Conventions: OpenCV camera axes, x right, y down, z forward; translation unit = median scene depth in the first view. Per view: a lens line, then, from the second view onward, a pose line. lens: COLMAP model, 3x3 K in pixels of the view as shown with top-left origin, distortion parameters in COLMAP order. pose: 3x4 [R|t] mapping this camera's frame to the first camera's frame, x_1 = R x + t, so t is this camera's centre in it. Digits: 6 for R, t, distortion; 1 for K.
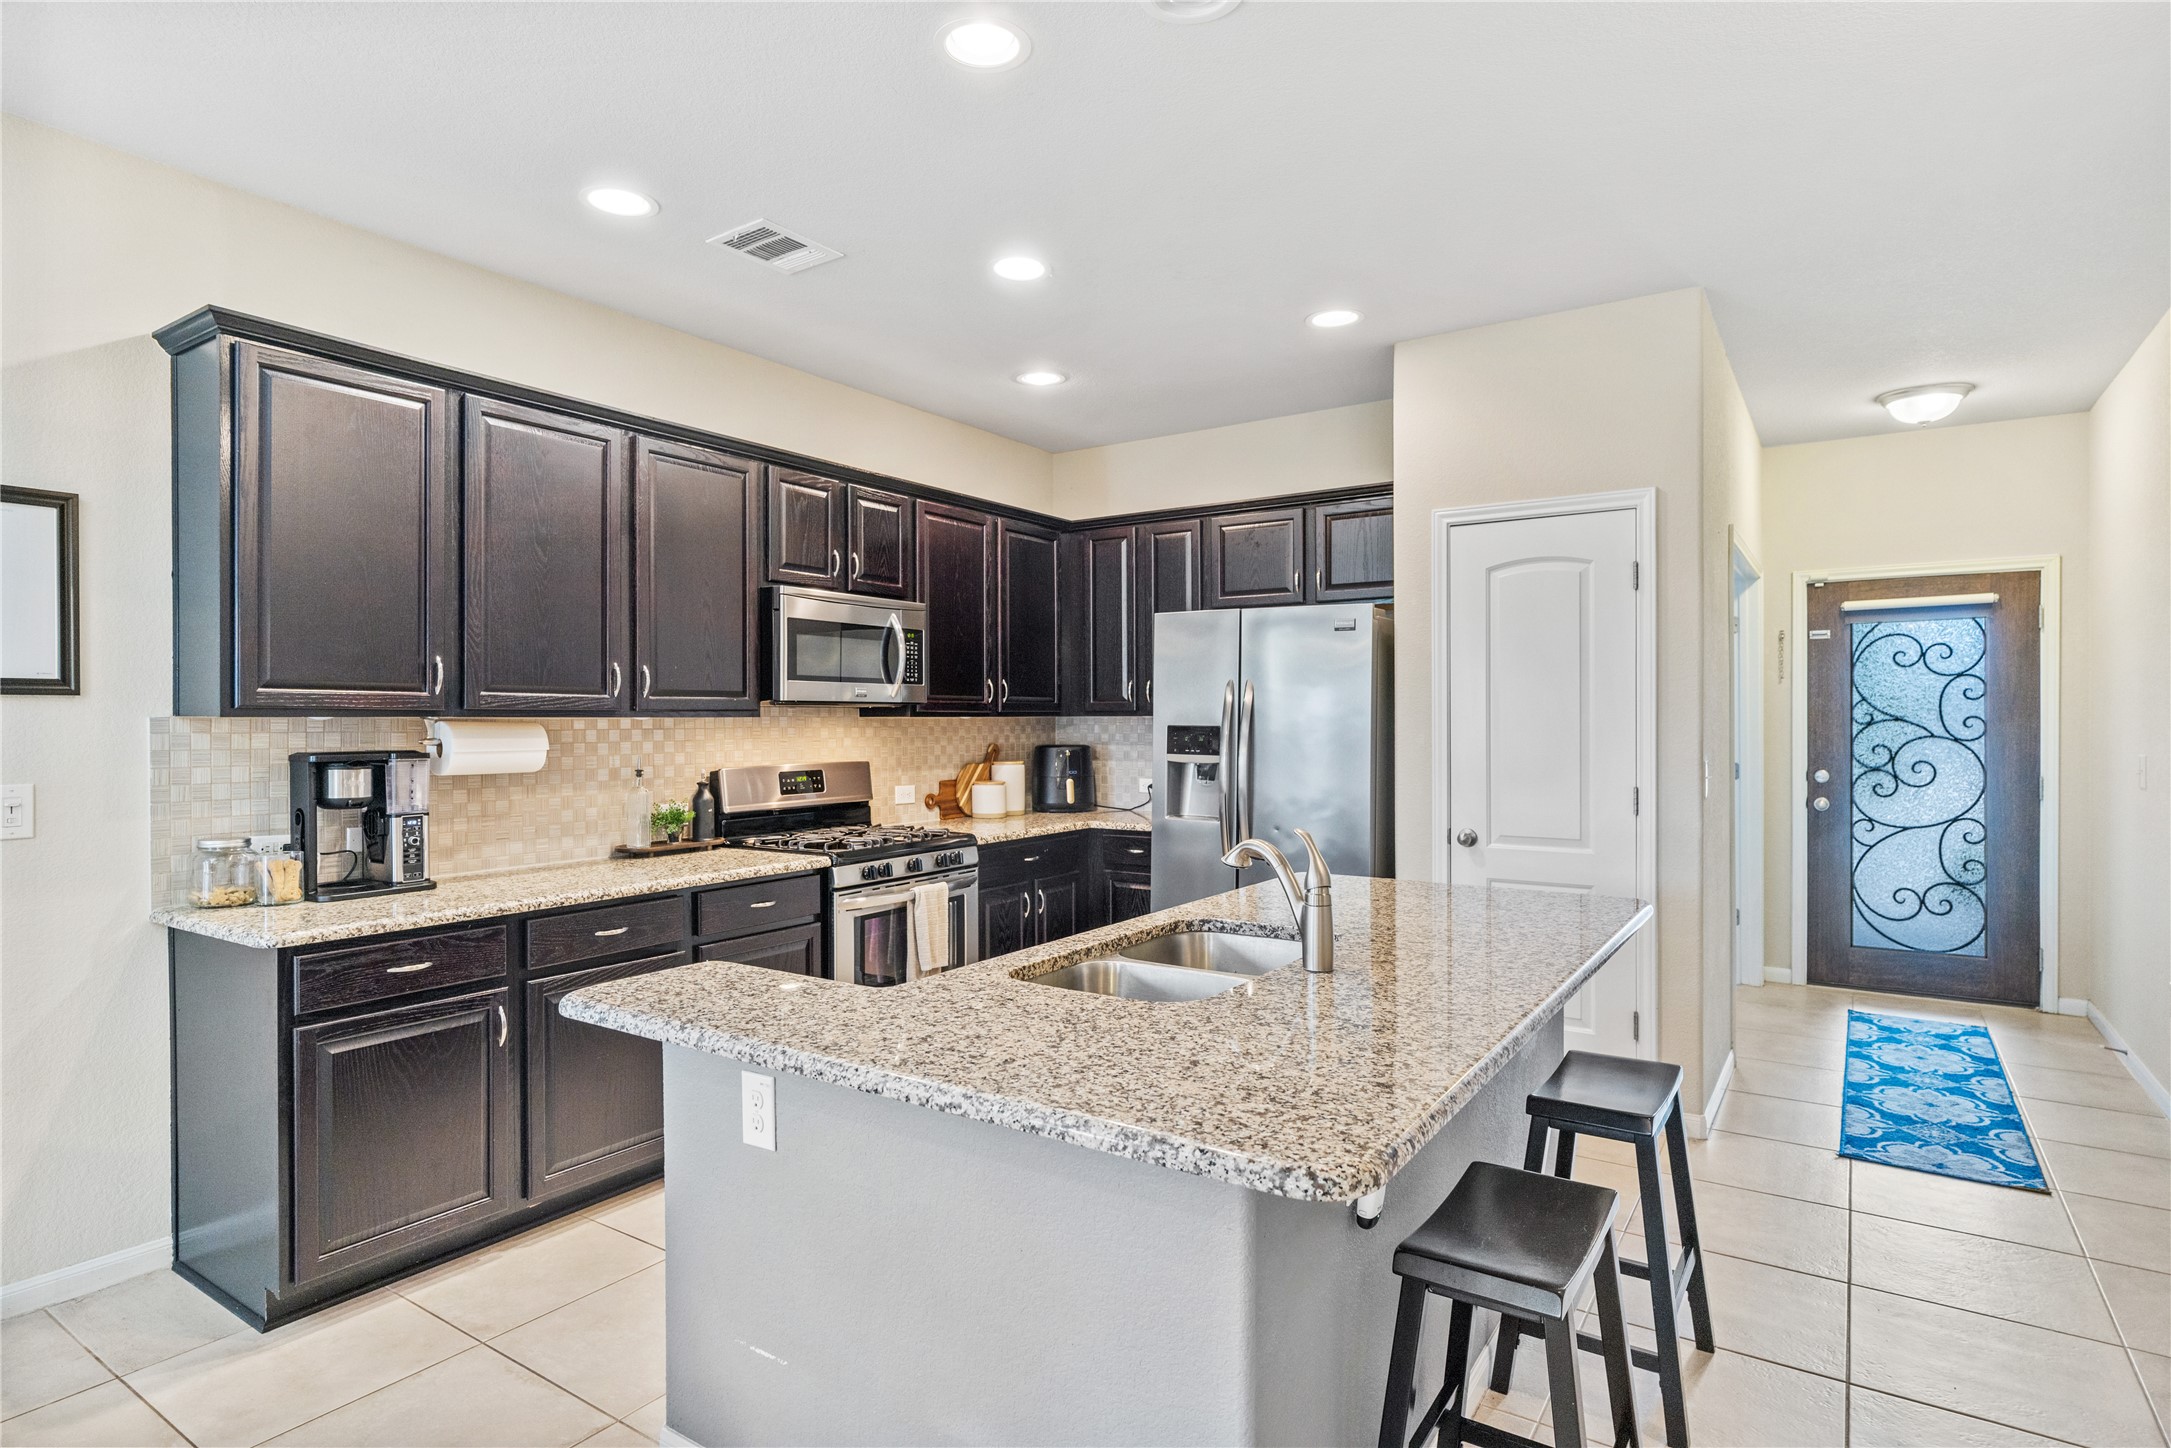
lens RADIAL K [[1140.0, 0, 1081.8], [0, 1140.0, 724.6], [0, 0, 1]] dist [-0.001259, -0.000045]
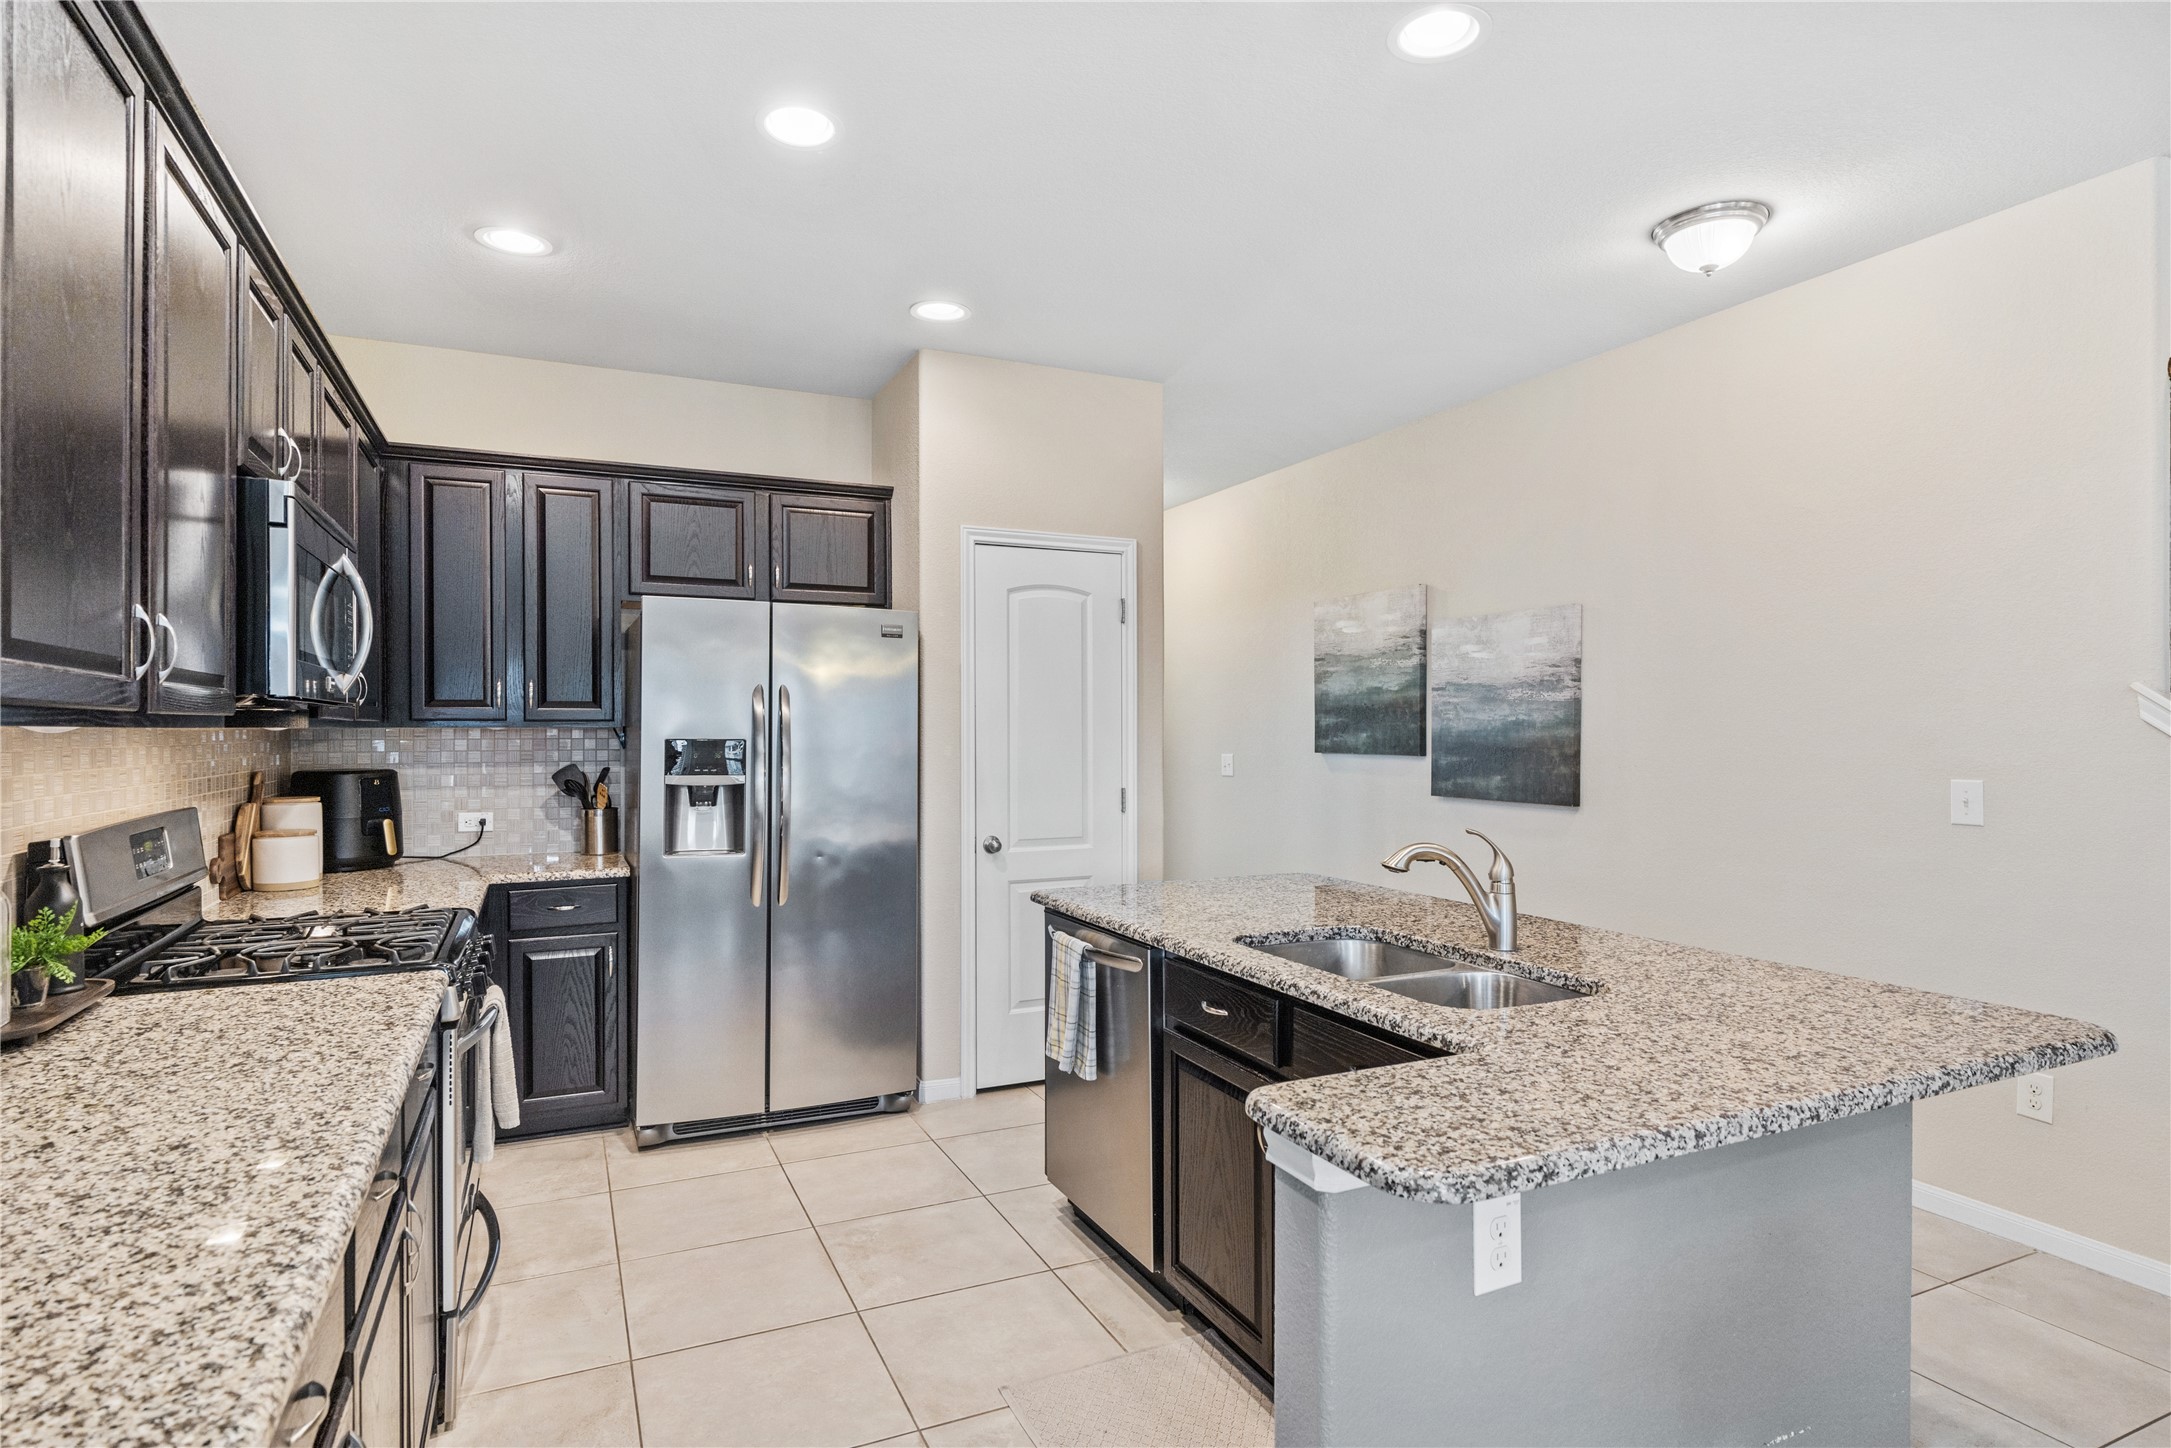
lens RADIAL K [[1139.2, 0, 1083.2], [0, 1139.2, 719.2], [0, 0, 1]] dist [0.000649, -0.000135]
pose [[0.512563, 0.004998, 0.858635, -0.571998], [0.003820, 0.999960, -0.008100, -0.007549], [-0.858641, 0.007432, 0.512524, 0.436348]]
